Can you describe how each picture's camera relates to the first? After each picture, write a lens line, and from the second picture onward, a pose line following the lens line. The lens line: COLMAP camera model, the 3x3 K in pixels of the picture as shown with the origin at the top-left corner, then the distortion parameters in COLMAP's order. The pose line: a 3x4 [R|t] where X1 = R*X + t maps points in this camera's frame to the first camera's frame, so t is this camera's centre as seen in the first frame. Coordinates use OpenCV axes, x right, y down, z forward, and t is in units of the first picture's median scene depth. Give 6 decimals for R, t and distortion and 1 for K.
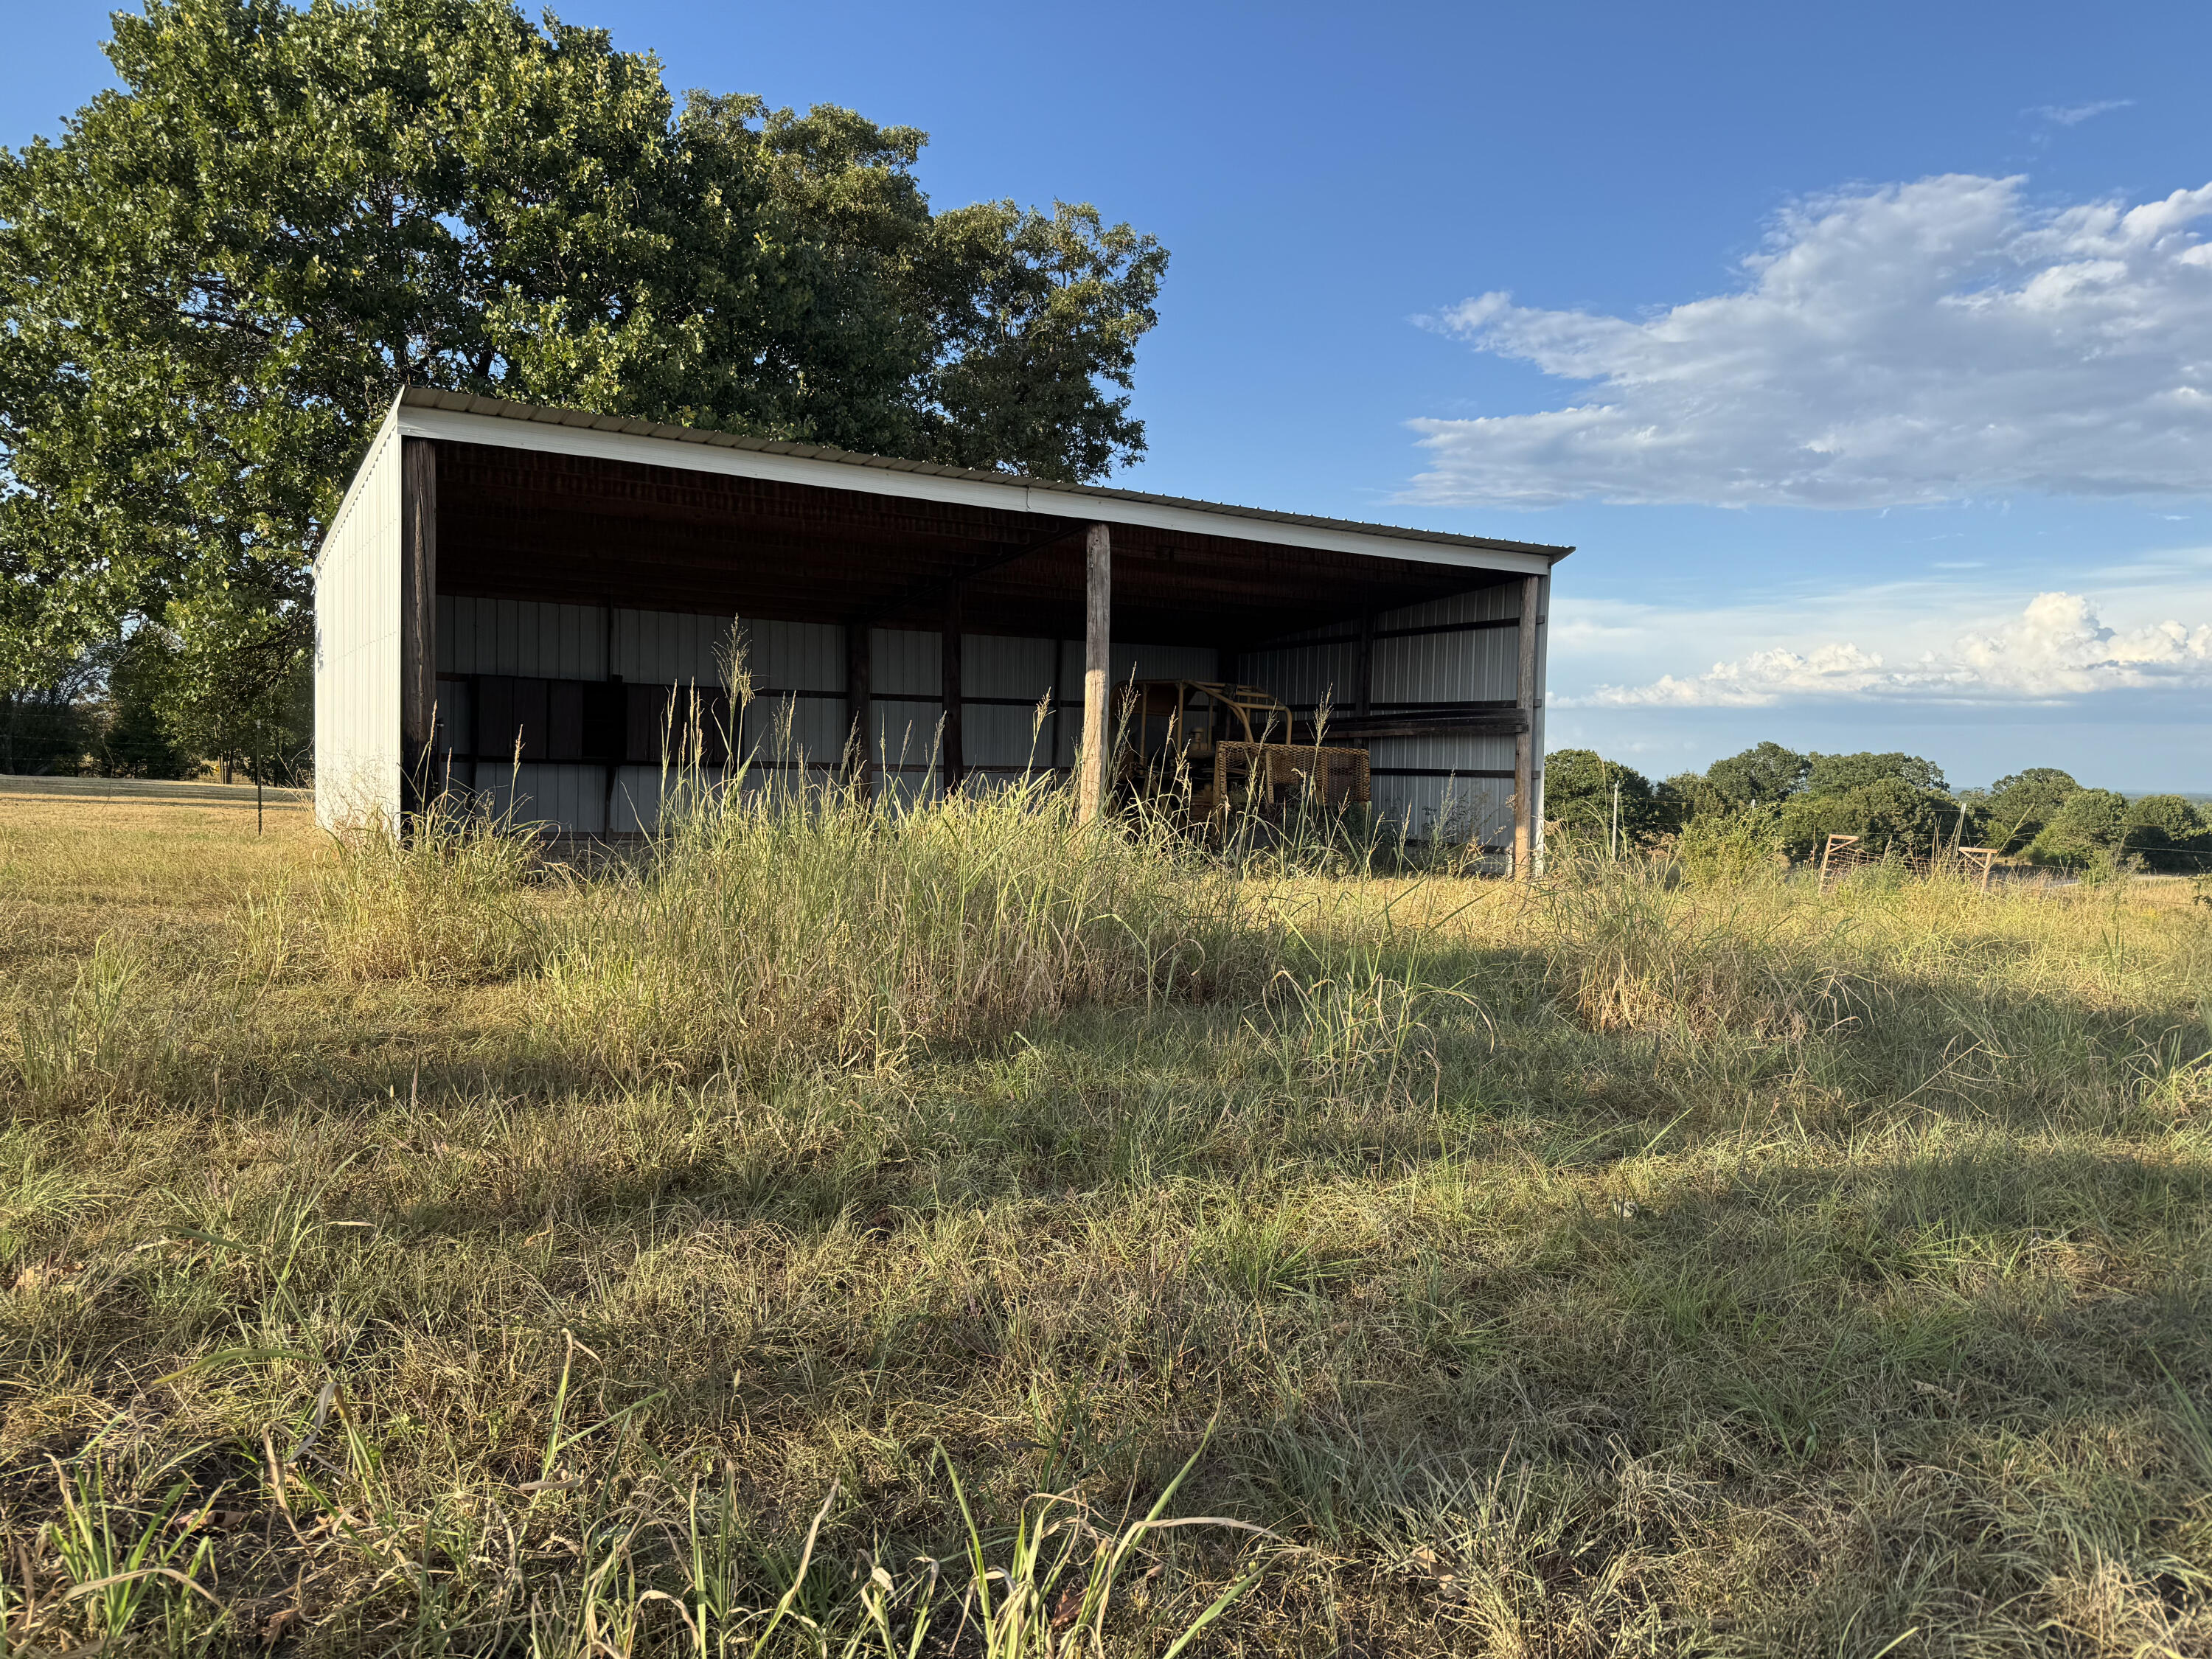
lens RADIAL K [[1554.2, 0, 1122.1], [0, 1554.2, 847.9], [0, 0, 1]] dist [0.042758, -0.051049]
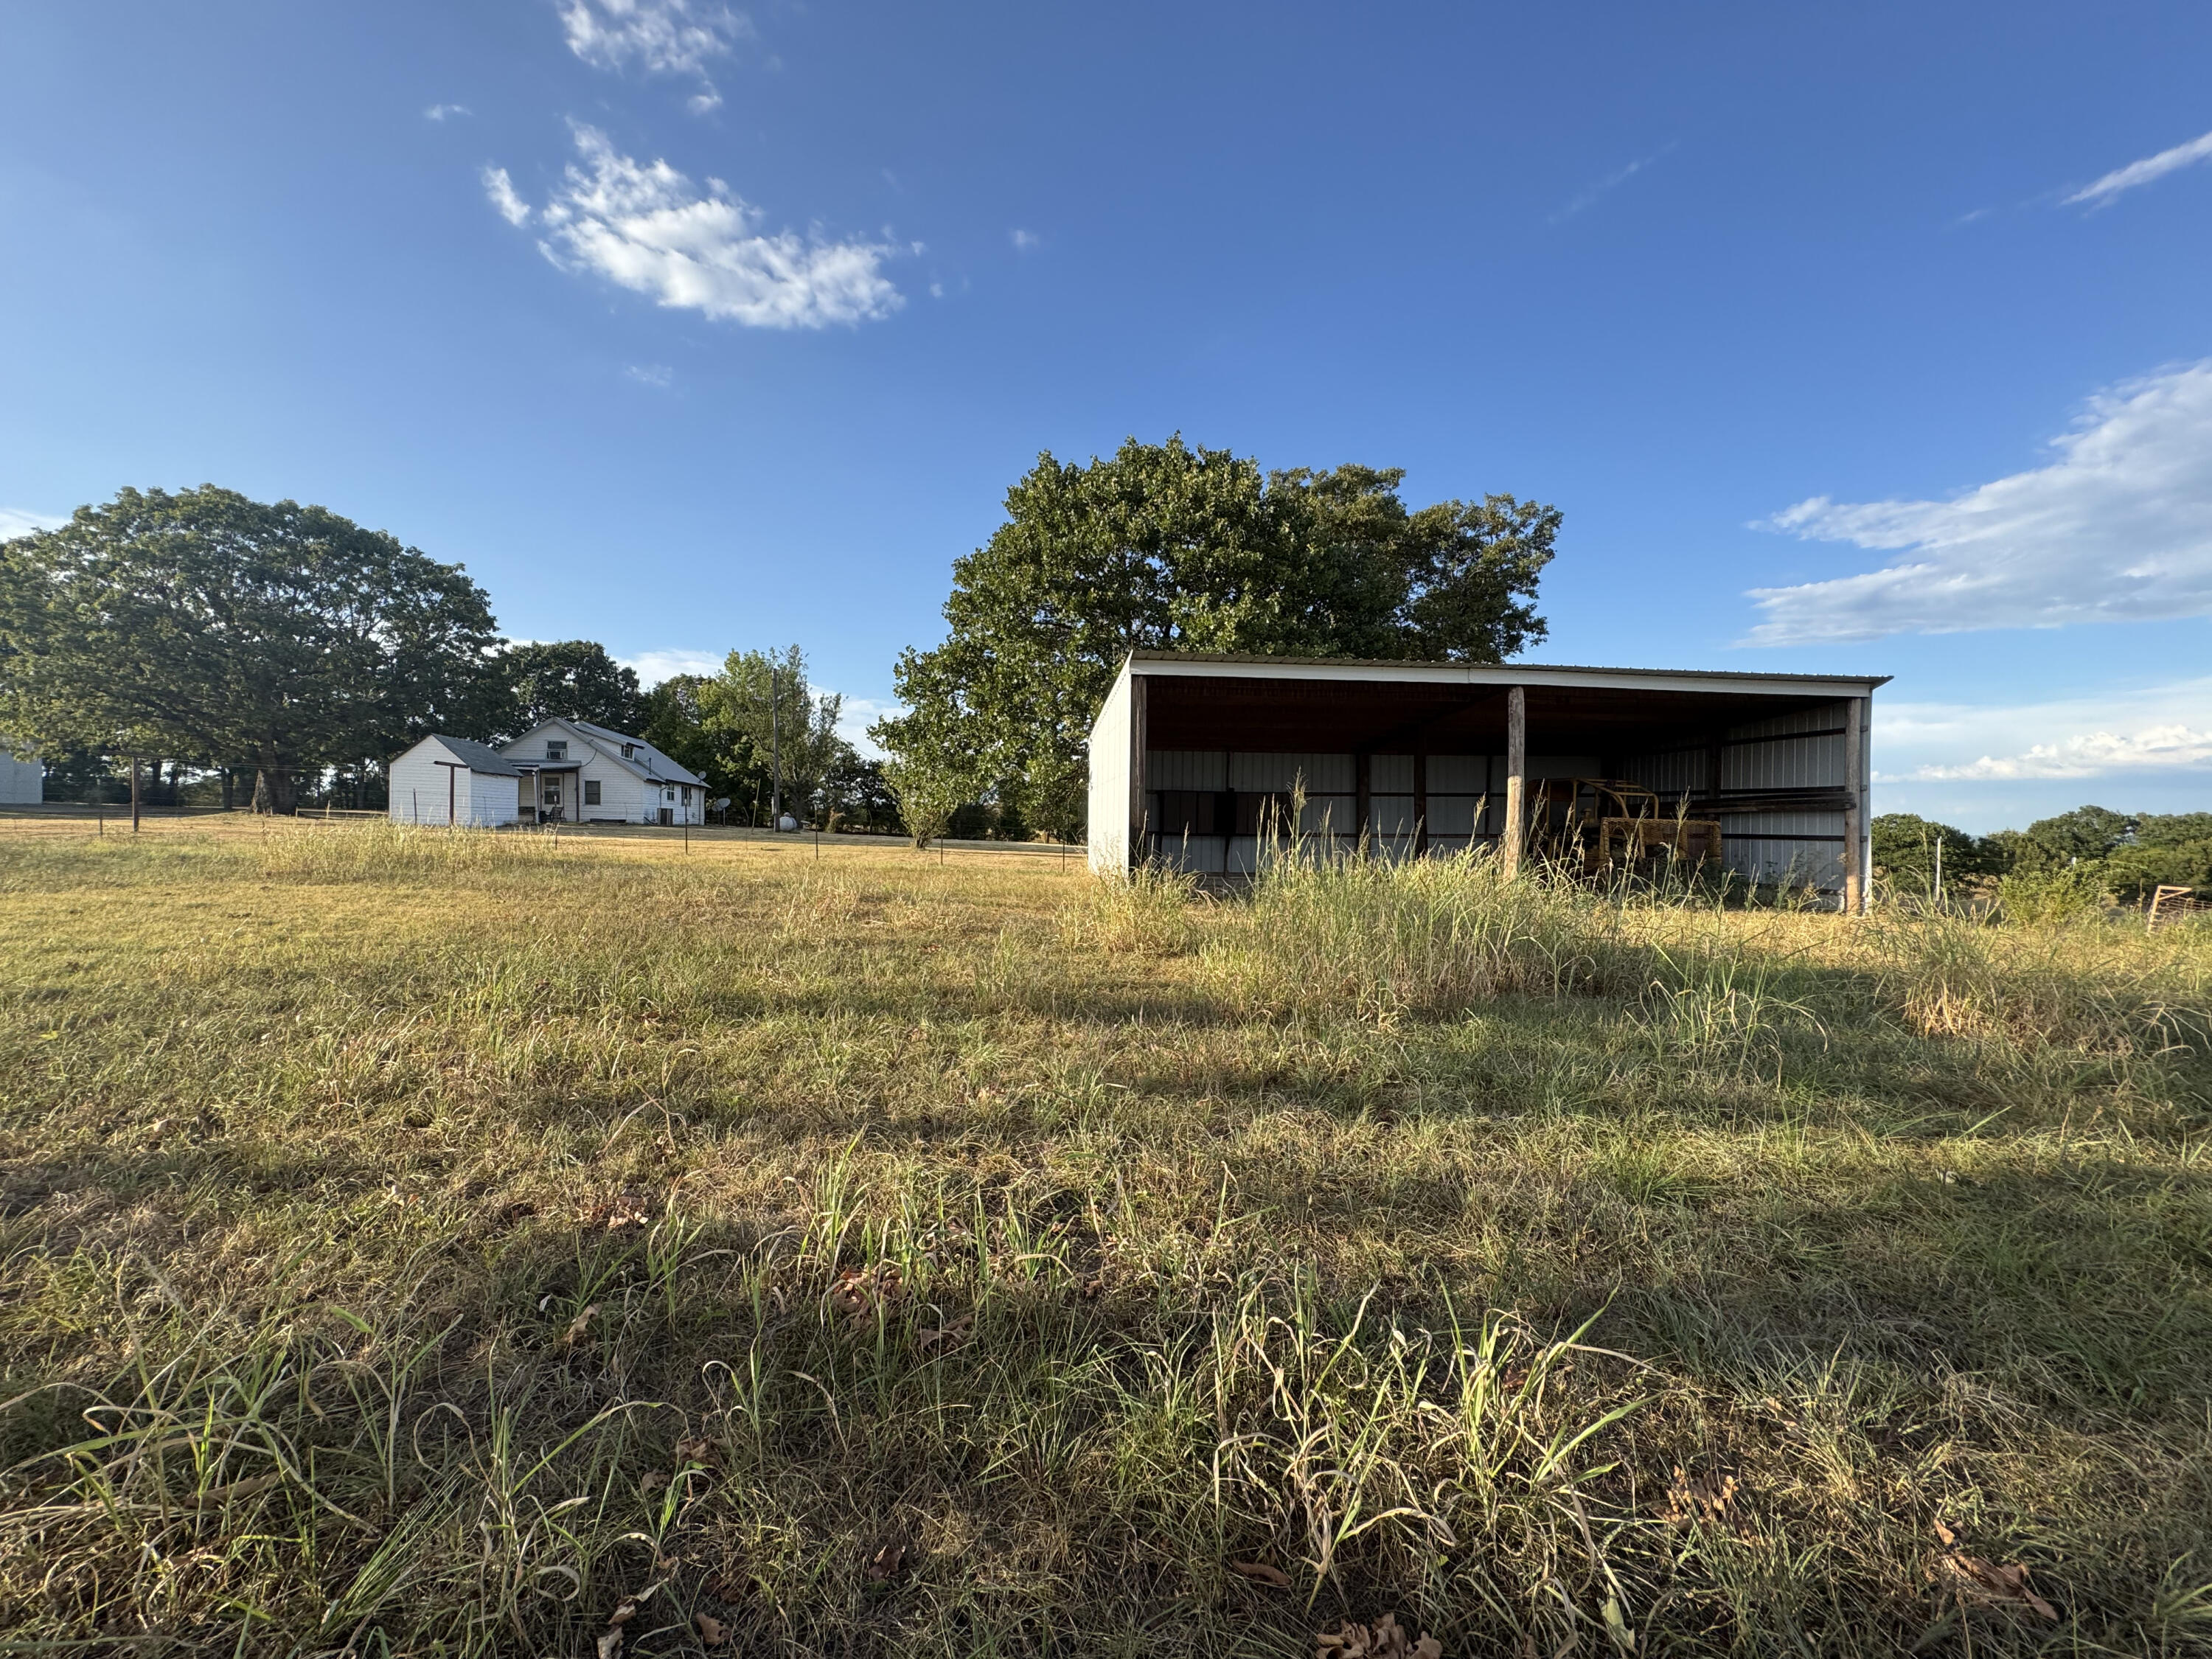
lens RADIAL K [[880.8, 0, 1104.4], [0, 880.8, 833.6], [0, 0, 1]] dist [-0.002838, 0.001563]
pose [[0.899512, -0.007445, -0.436833, -0.001521], [-0.013692, 0.998883, -0.045219, -0.007012], [0.436682, 0.046656, 0.898405, -0.009182]]
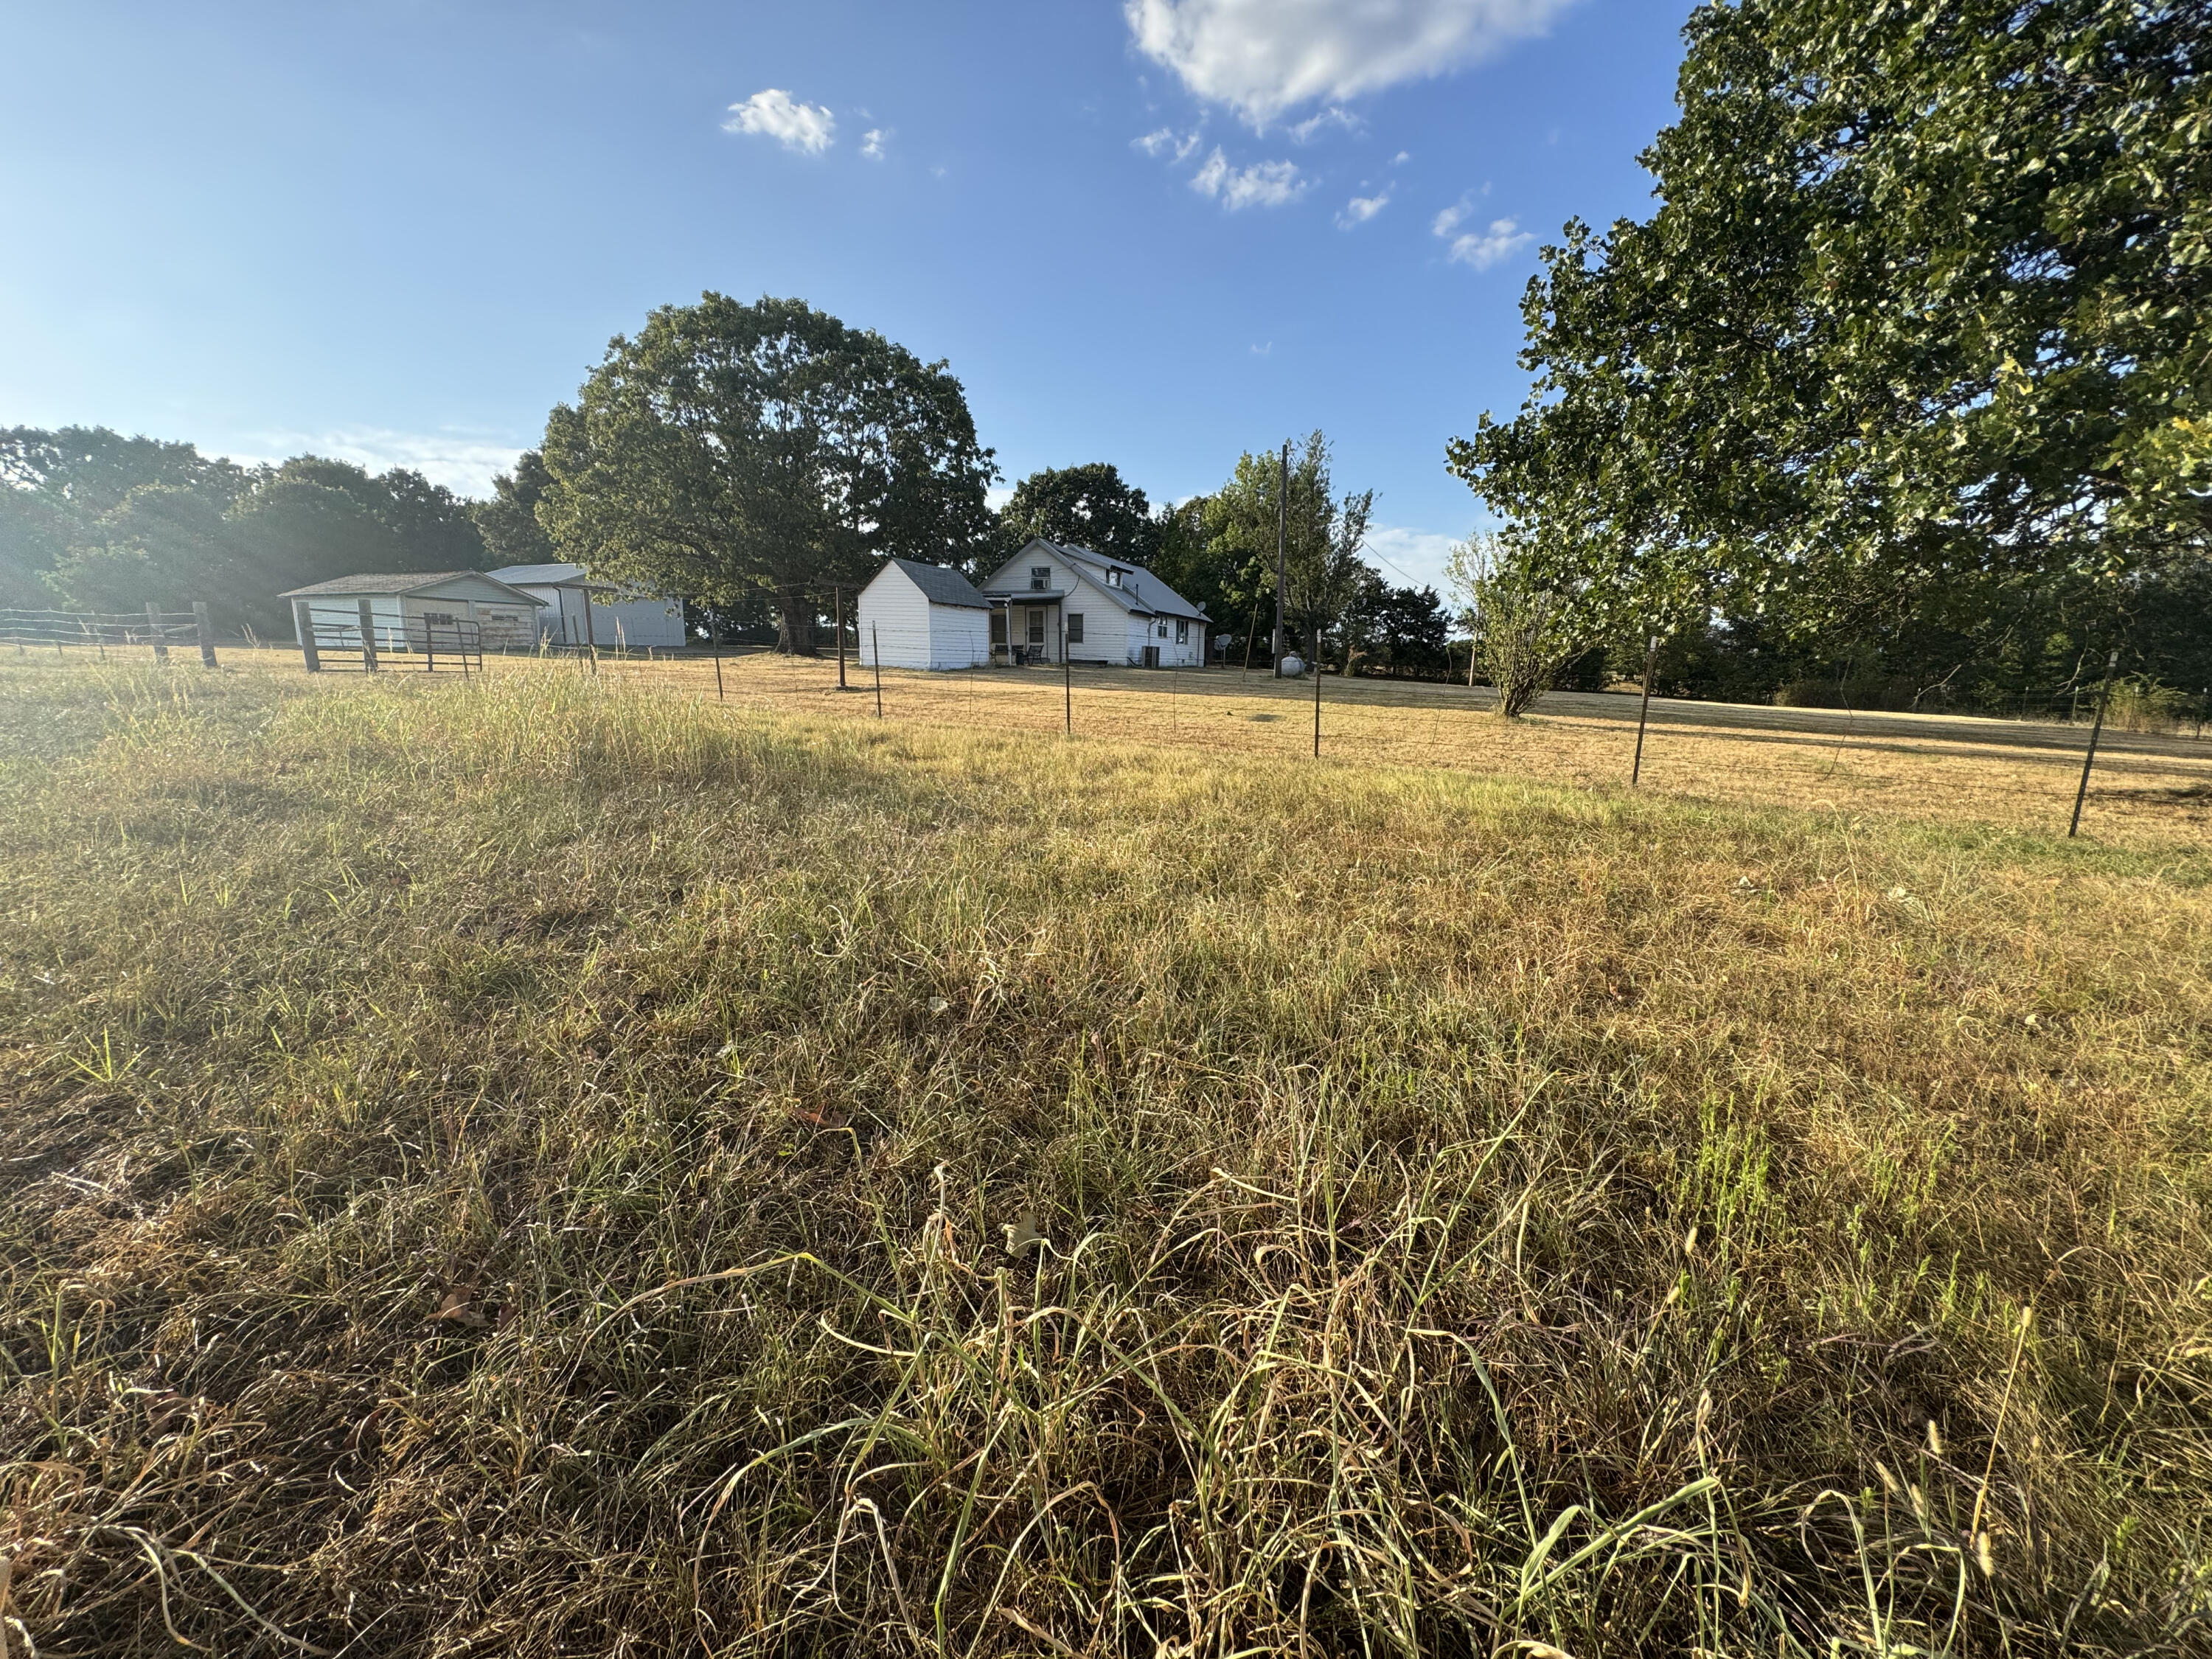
lens RADIAL K [[880.8, 0, 1103.2], [0, 880.8, 839.3], [0, 0, 1]] dist [-0.002838, 0.001563]
pose [[0.523511, 0.156517, -0.837519, -0.585929], [-0.044371, 0.986656, 0.156653, -0.055849], [0.850863, -0.044848, 0.523470, 0.608258]]
